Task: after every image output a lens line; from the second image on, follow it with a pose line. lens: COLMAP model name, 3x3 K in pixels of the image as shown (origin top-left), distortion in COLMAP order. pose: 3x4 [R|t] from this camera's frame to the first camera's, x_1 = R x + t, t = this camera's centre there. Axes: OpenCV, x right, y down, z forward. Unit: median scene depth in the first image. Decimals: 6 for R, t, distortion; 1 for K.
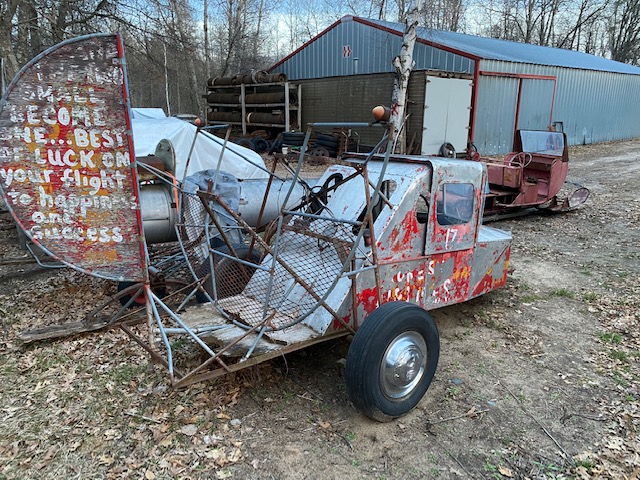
lens RADIAL K [[477.7, 0, 320.0], [0, 477.7, 240.0], [0, 0, 1]] dist [-0.006575, 0.000408]
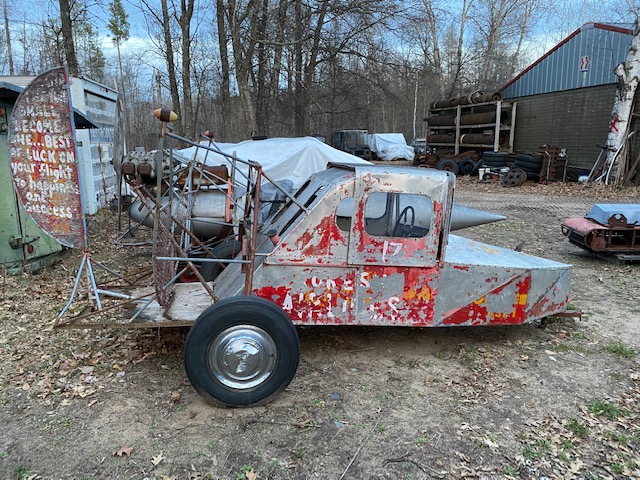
lens RADIAL K [[477.5, 0, 320.0], [0, 477.5, 240.0], [0, 0, 1]] dist [-0.000217, -0.009414]
pose [[0.864110, 0.088918, -0.495386, 0.892653], [-0.113031, 0.993413, -0.018852, 0.011168], [0.490446, 0.072284, 0.868469, 0.183348]]
